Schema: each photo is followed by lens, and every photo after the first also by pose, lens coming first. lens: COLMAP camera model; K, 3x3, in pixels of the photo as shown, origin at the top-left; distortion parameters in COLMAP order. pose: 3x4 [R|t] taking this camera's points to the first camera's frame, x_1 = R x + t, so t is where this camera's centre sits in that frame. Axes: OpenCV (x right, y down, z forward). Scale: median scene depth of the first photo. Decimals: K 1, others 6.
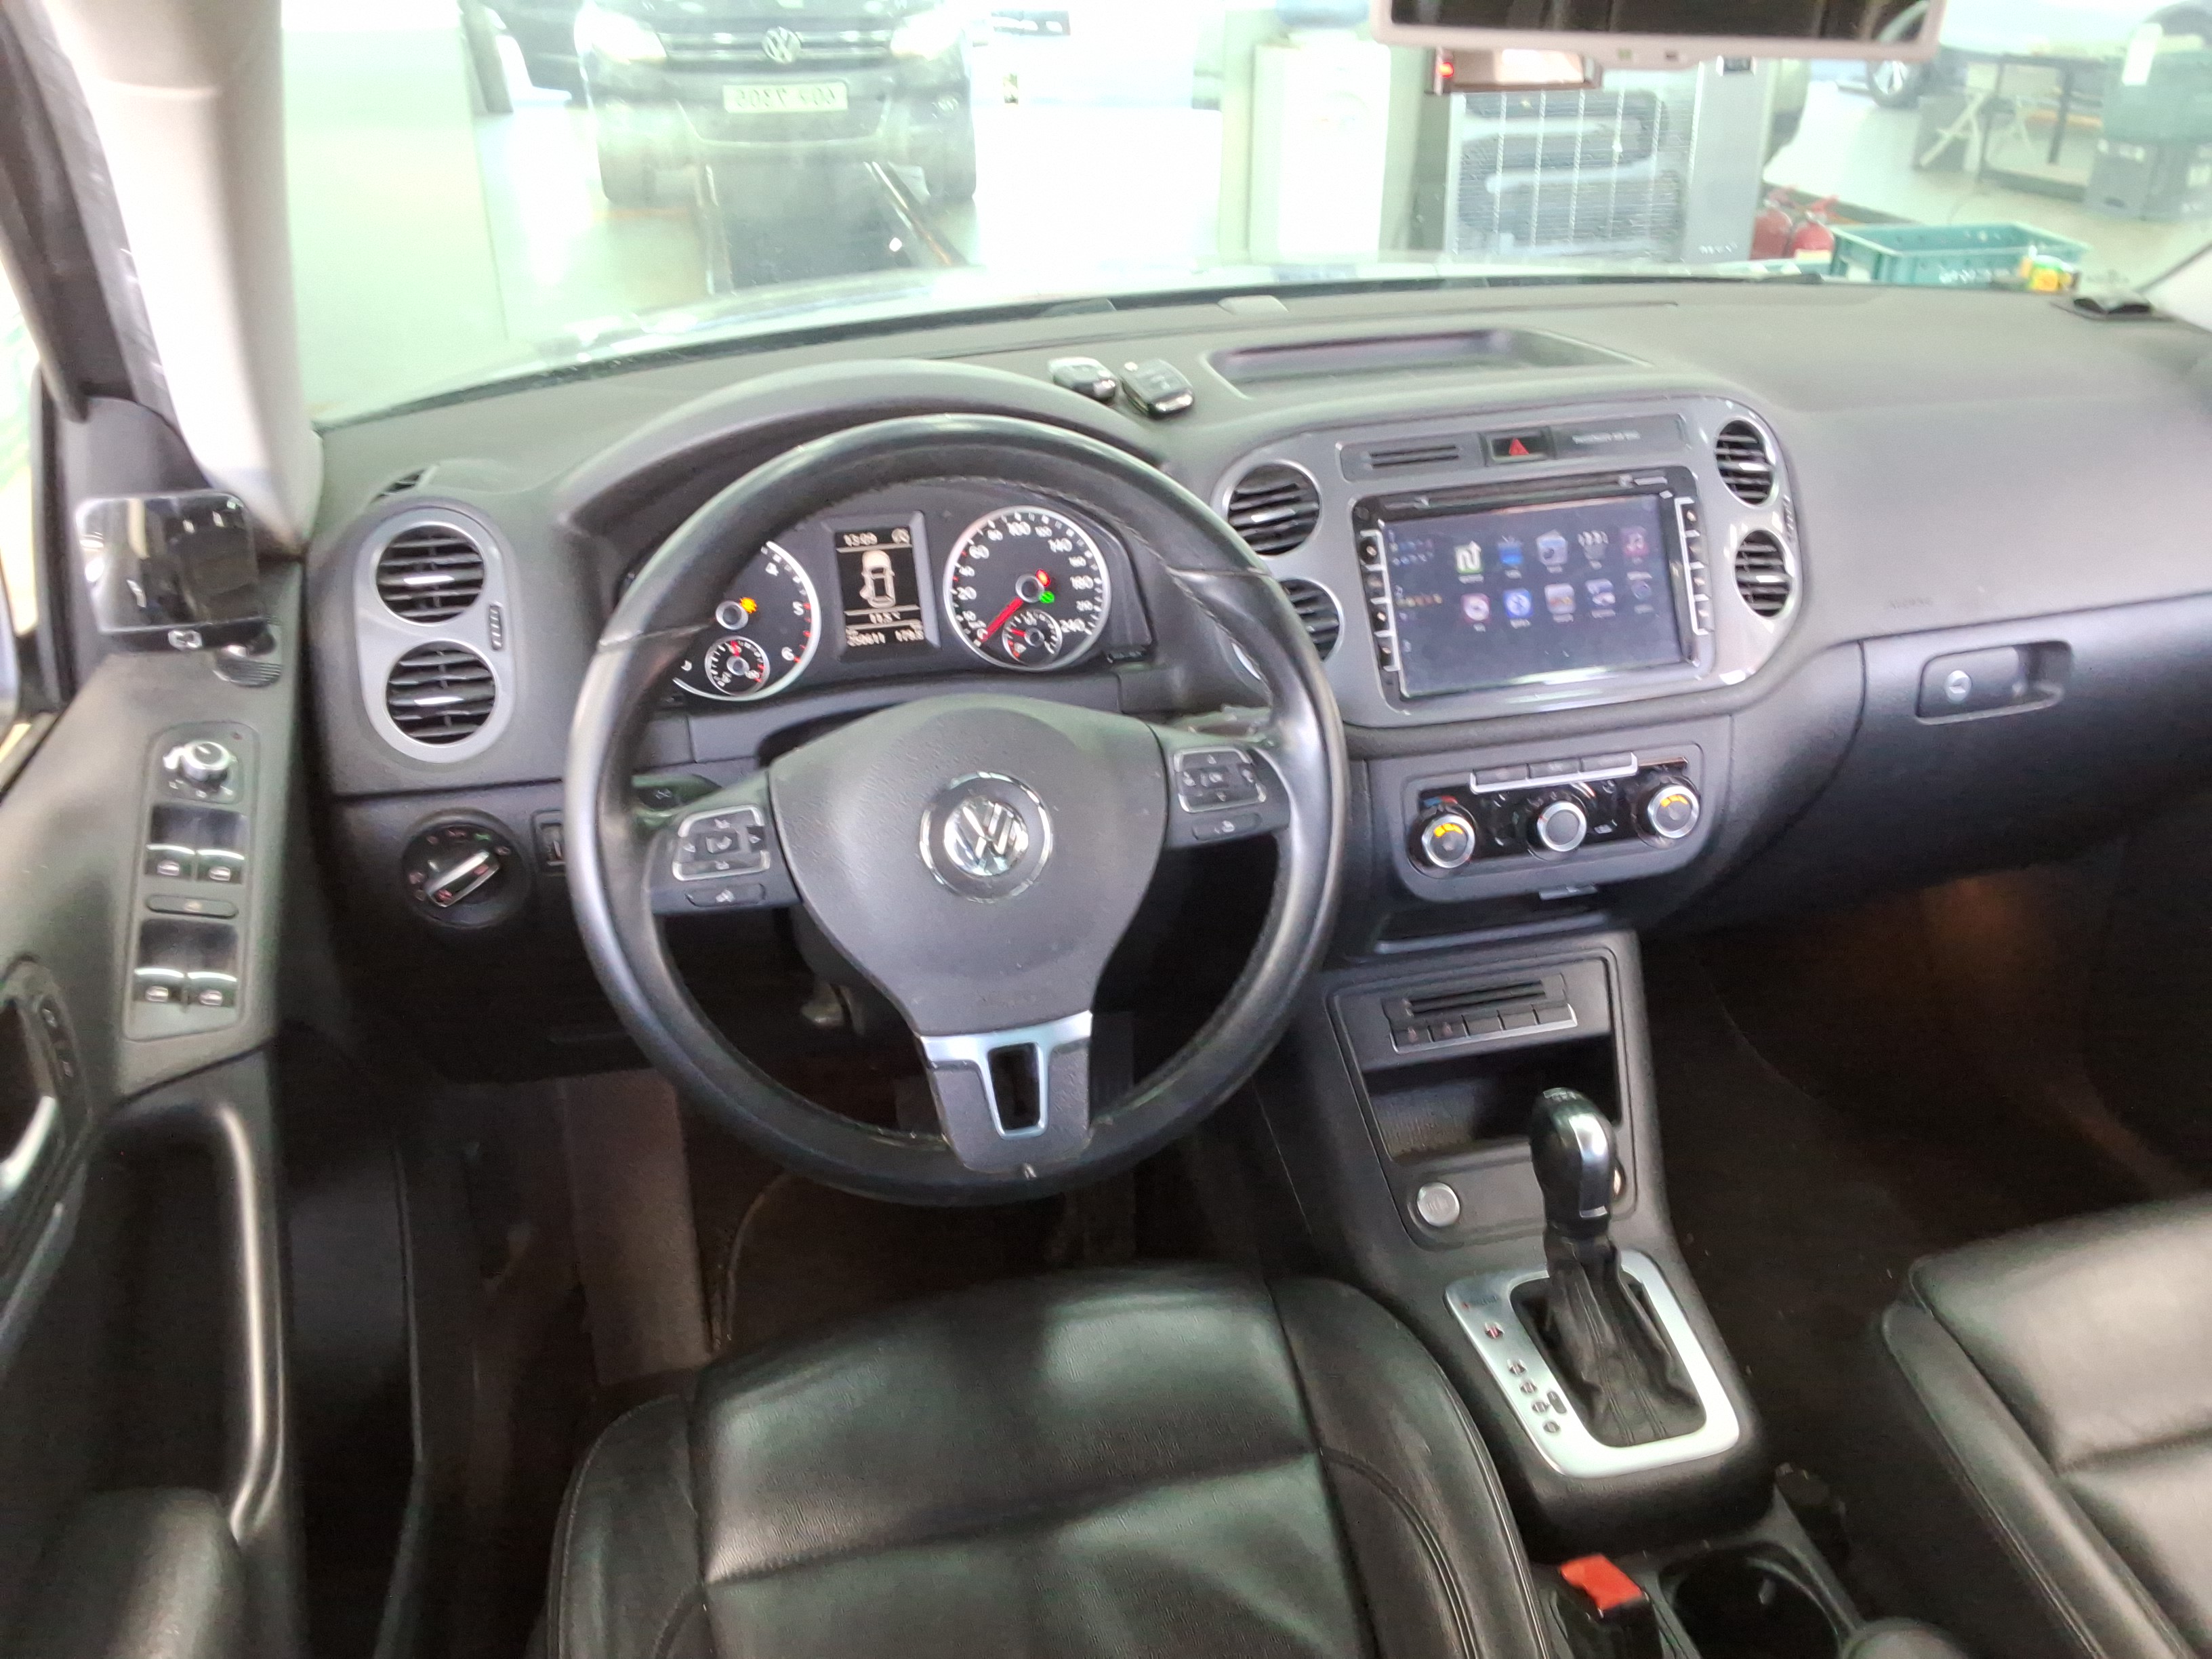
lens RADIAL K [[1787.2, 0, 1098.1], [0, 1787.2, 873.0], [0, 0, 1]] dist [0.029400, -0.041446]
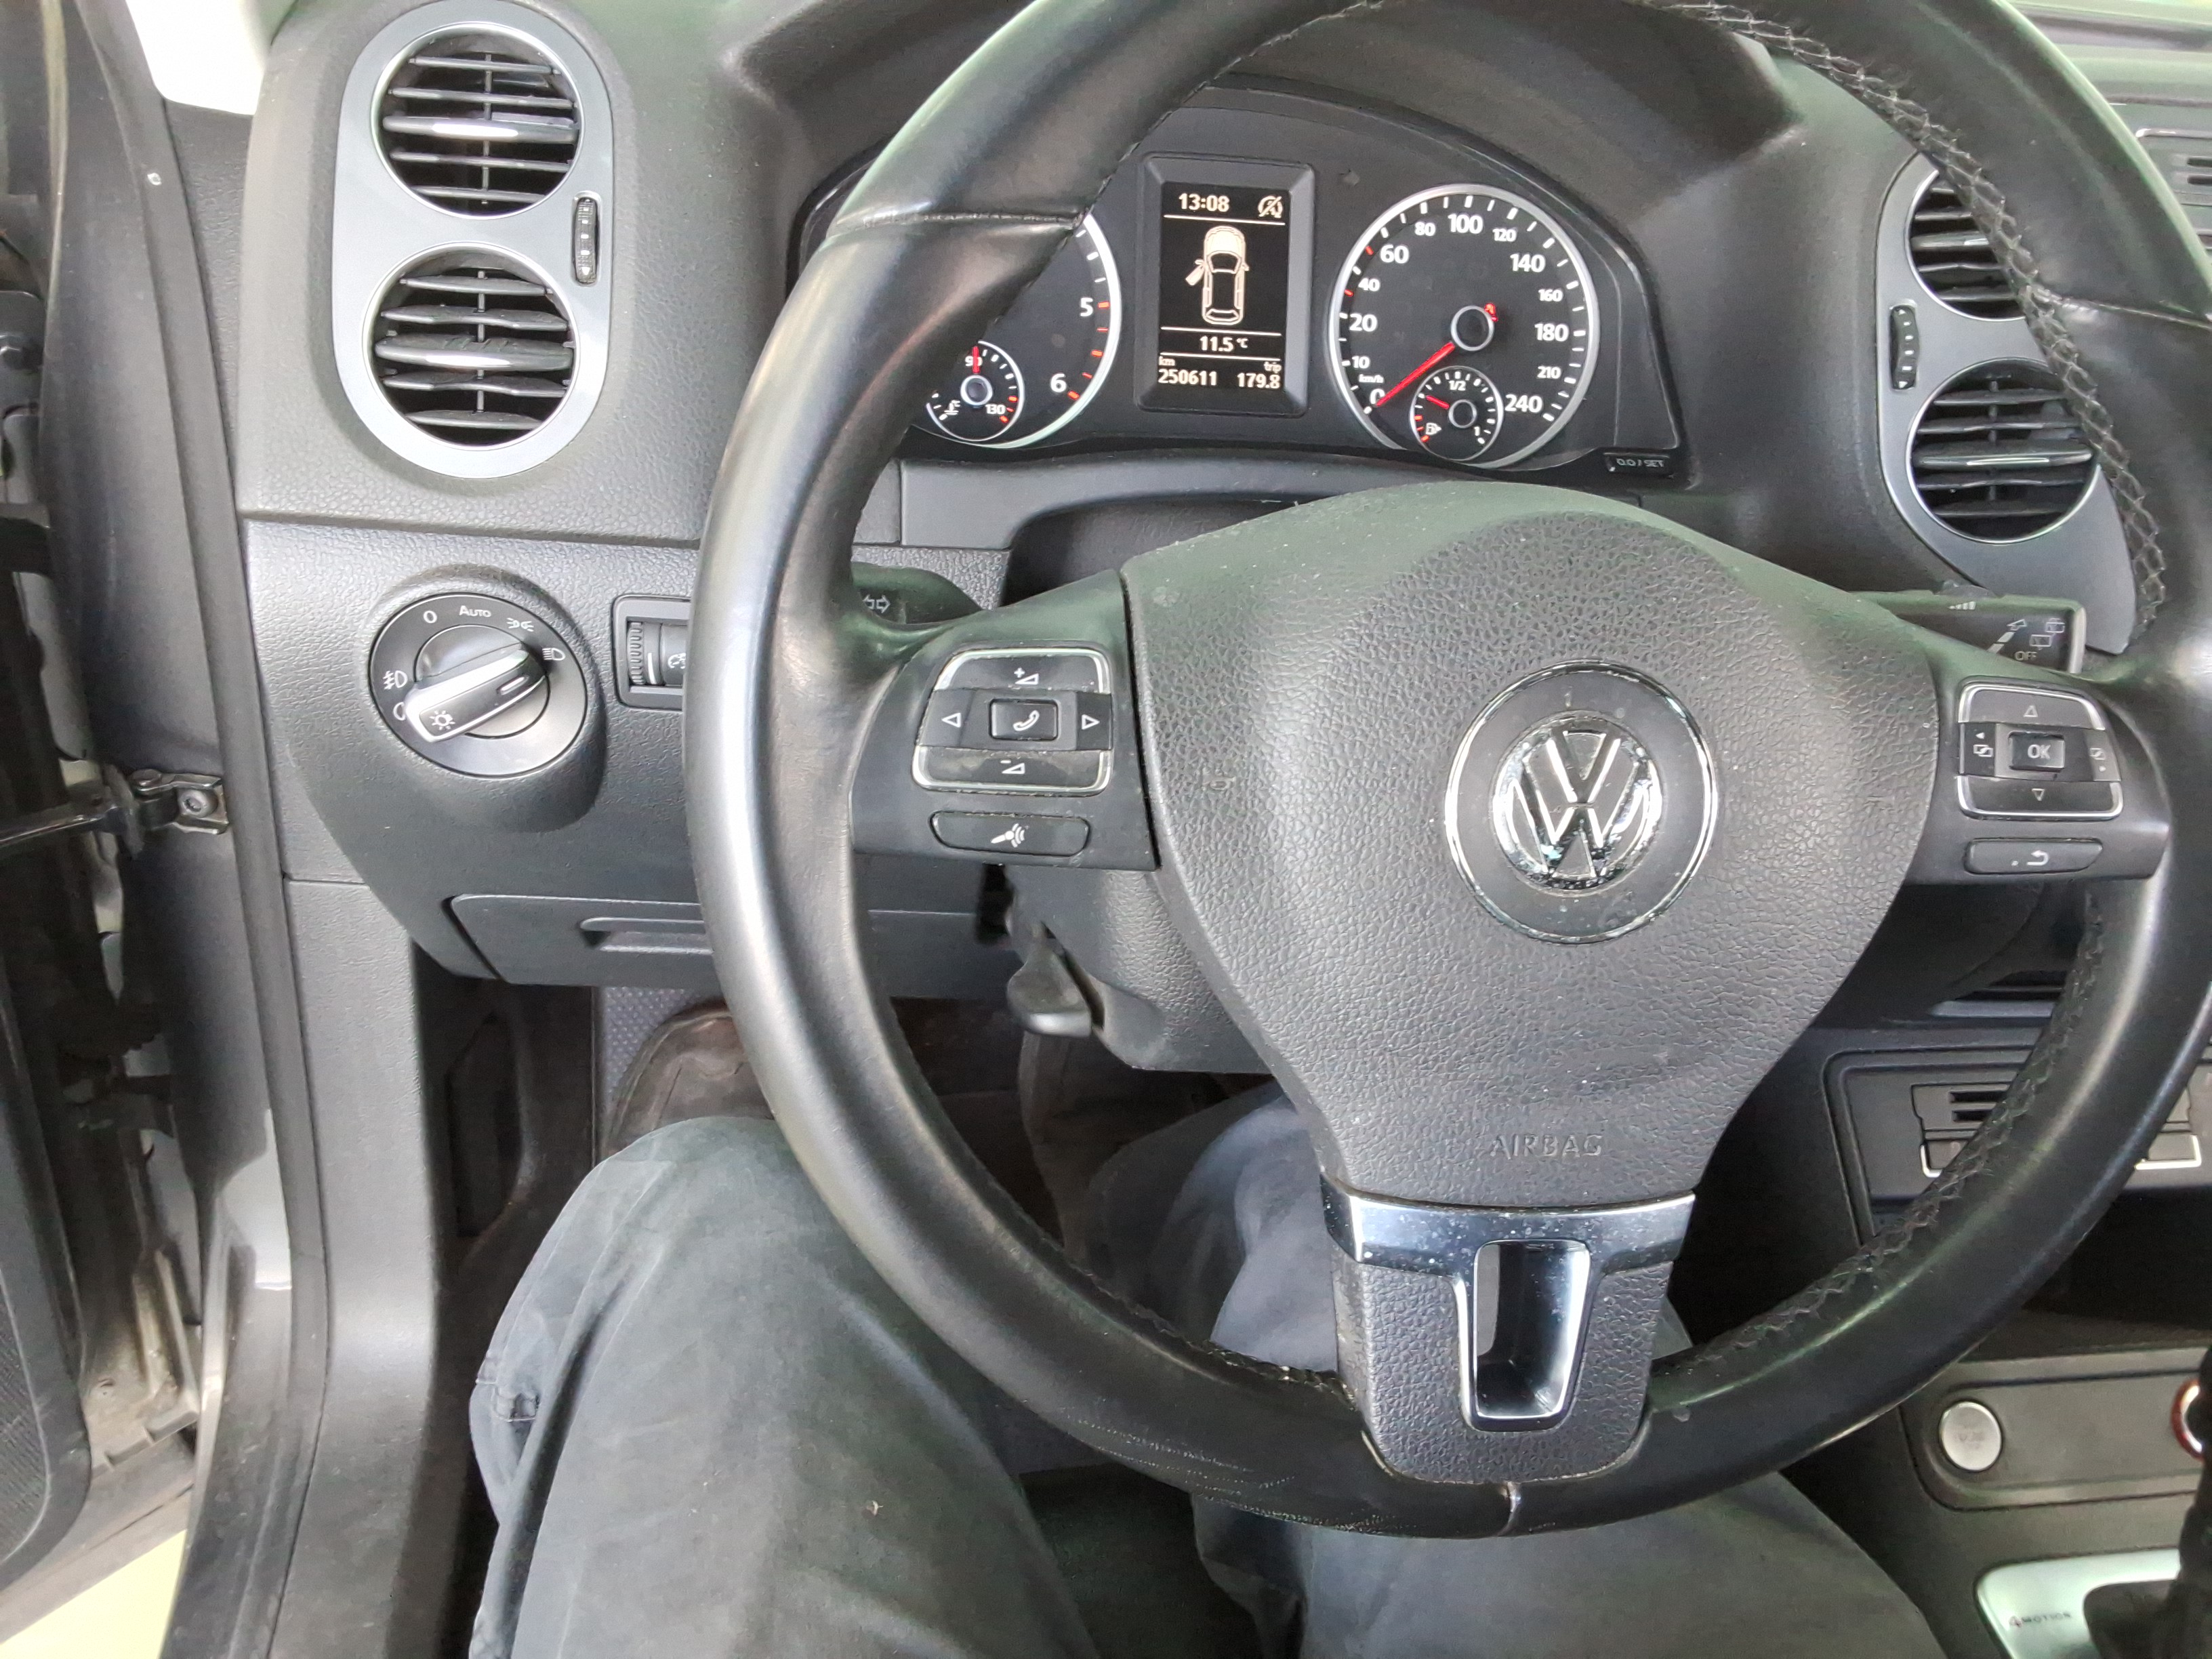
lens RADIAL K [[1787.2, 0, 1023.0], [0, 1787.2, 876.4], [0, 0, 1]] dist [0.029400, -0.041446]
pose [[0.989196, 0.143563, -0.029674, -0.148464], [-0.140393, 0.985985, 0.090131, -0.014586], [0.042198, -0.084991, 0.995488, 0.412847]]
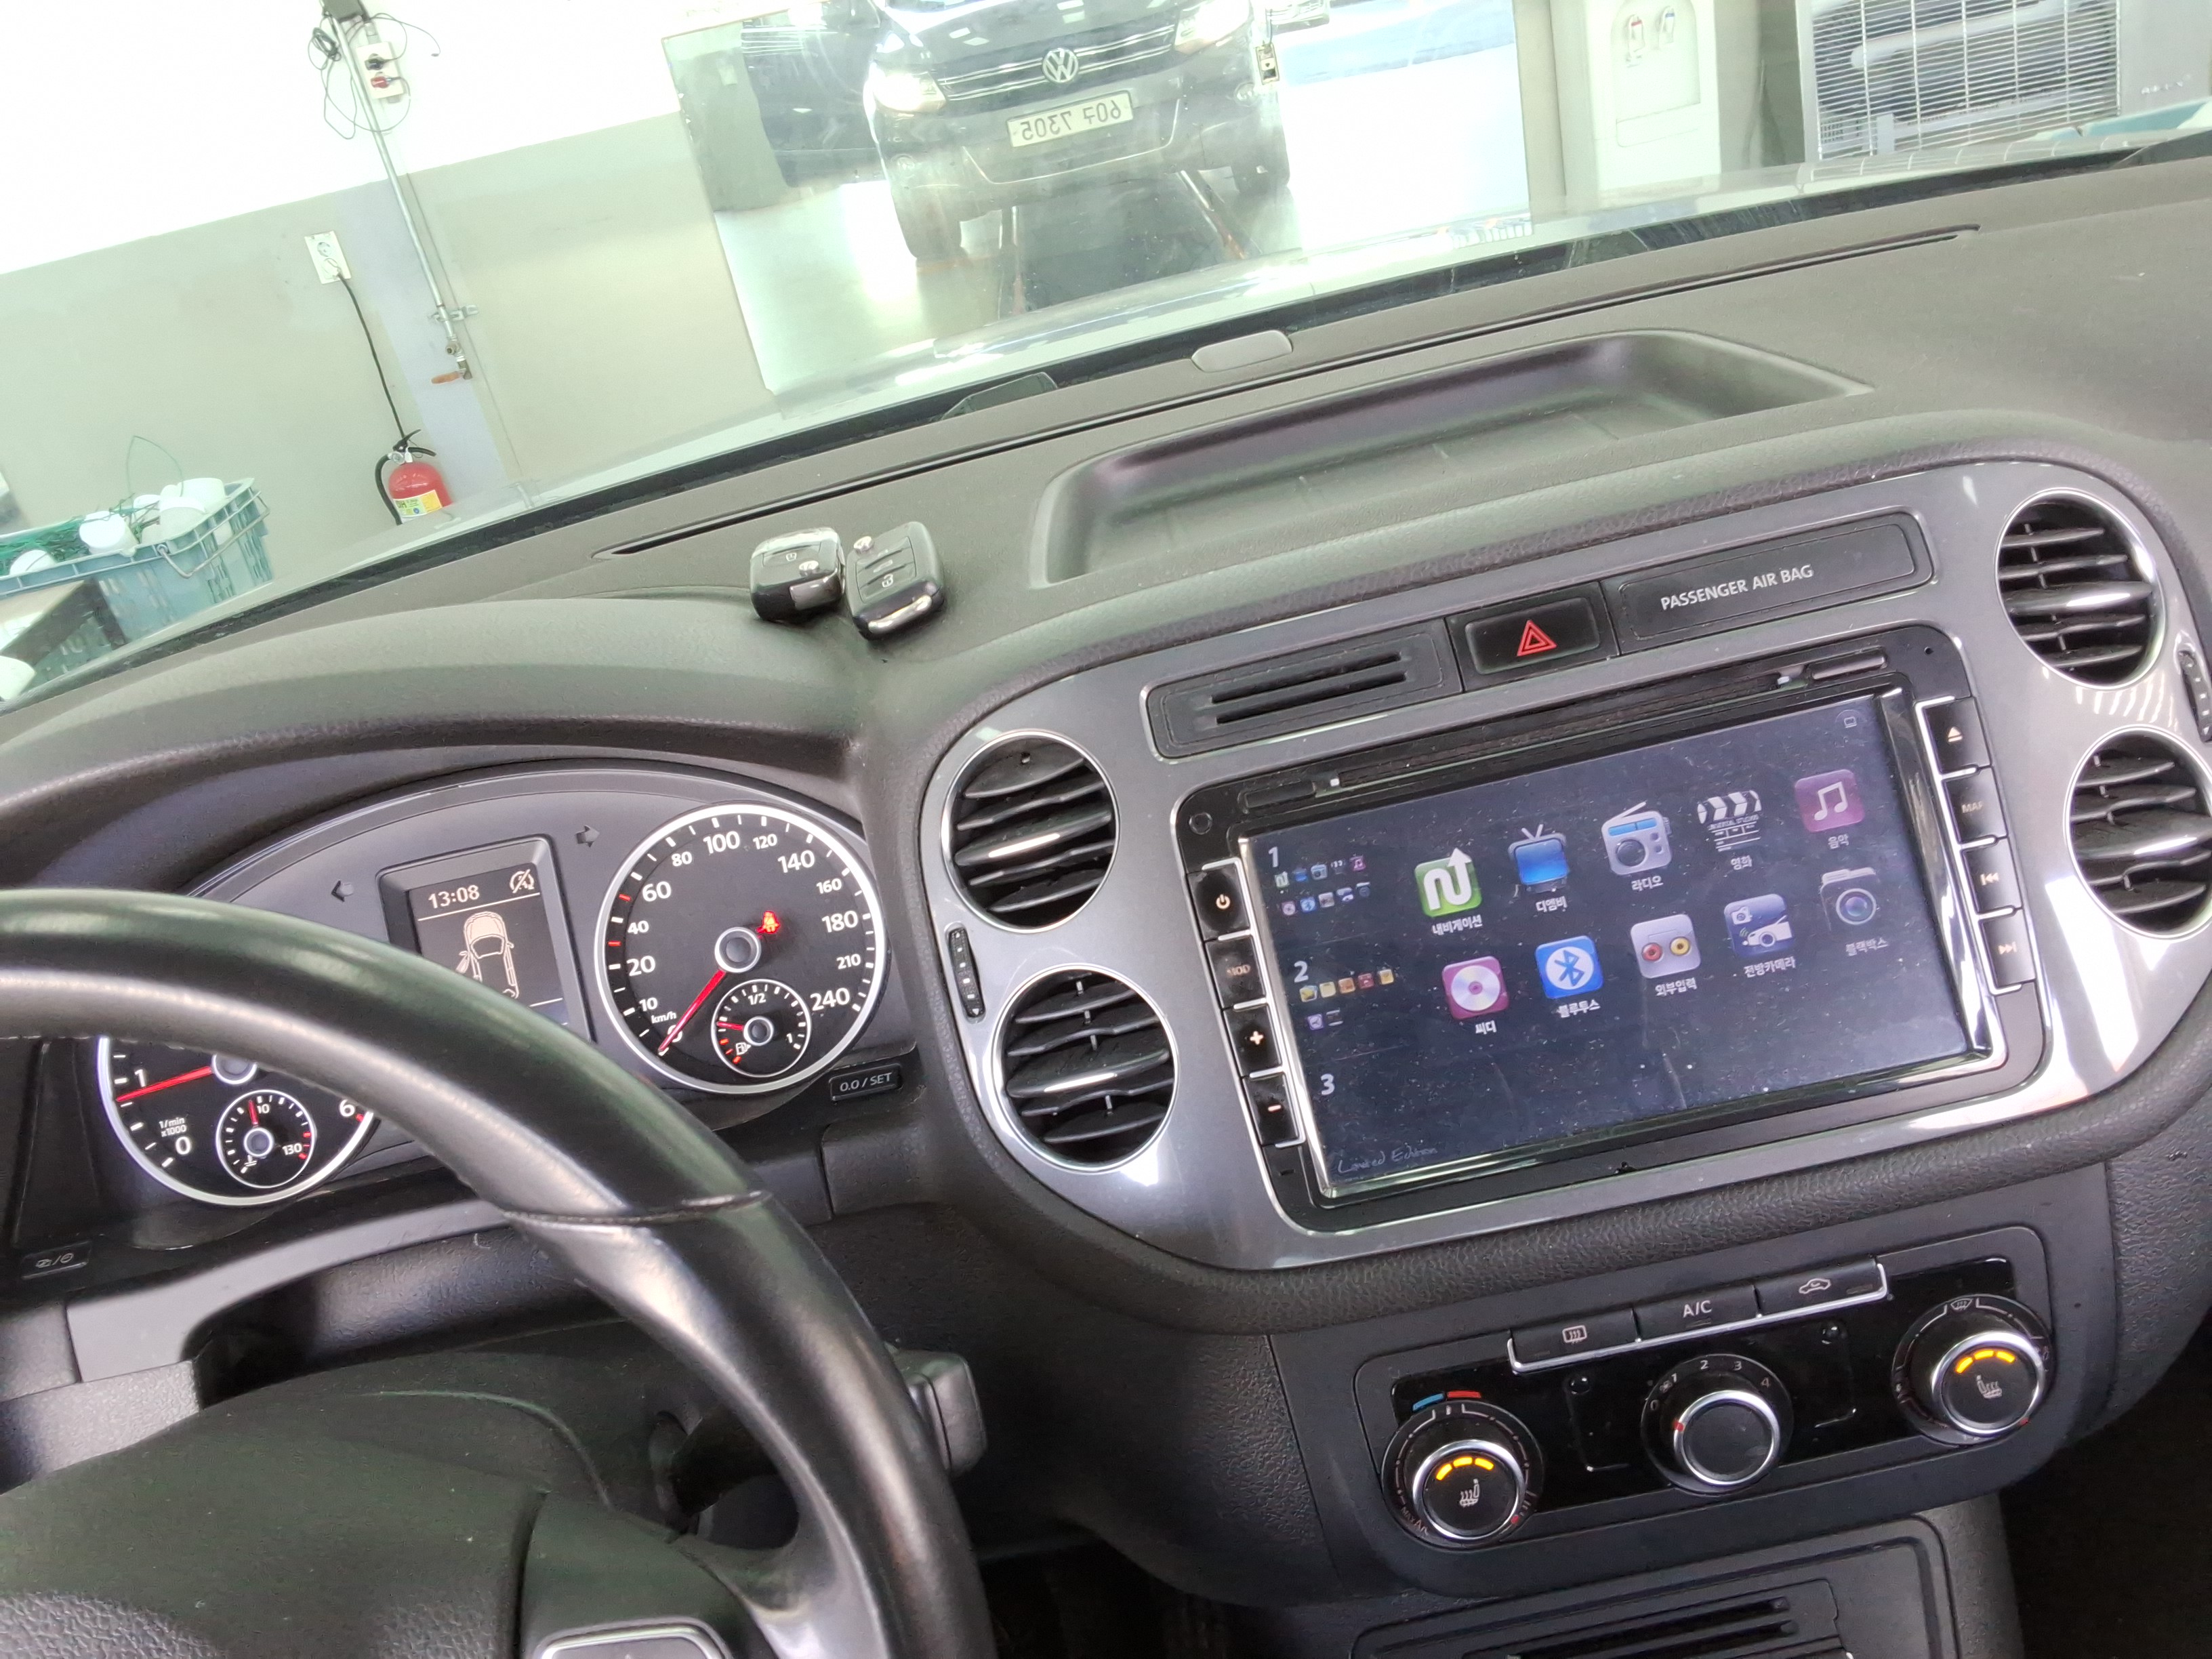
lens RADIAL K [[1787.2, 0, 1105.8], [0, 1787.2, 831.0], [0, 0, 1]] dist [0.029400, -0.041446]
pose [[0.964481, -0.096496, -0.245895, 0.230053], [0.093018, 0.995331, -0.025748, -0.180230], [0.247231, 0.001961, 0.968955, 0.502366]]
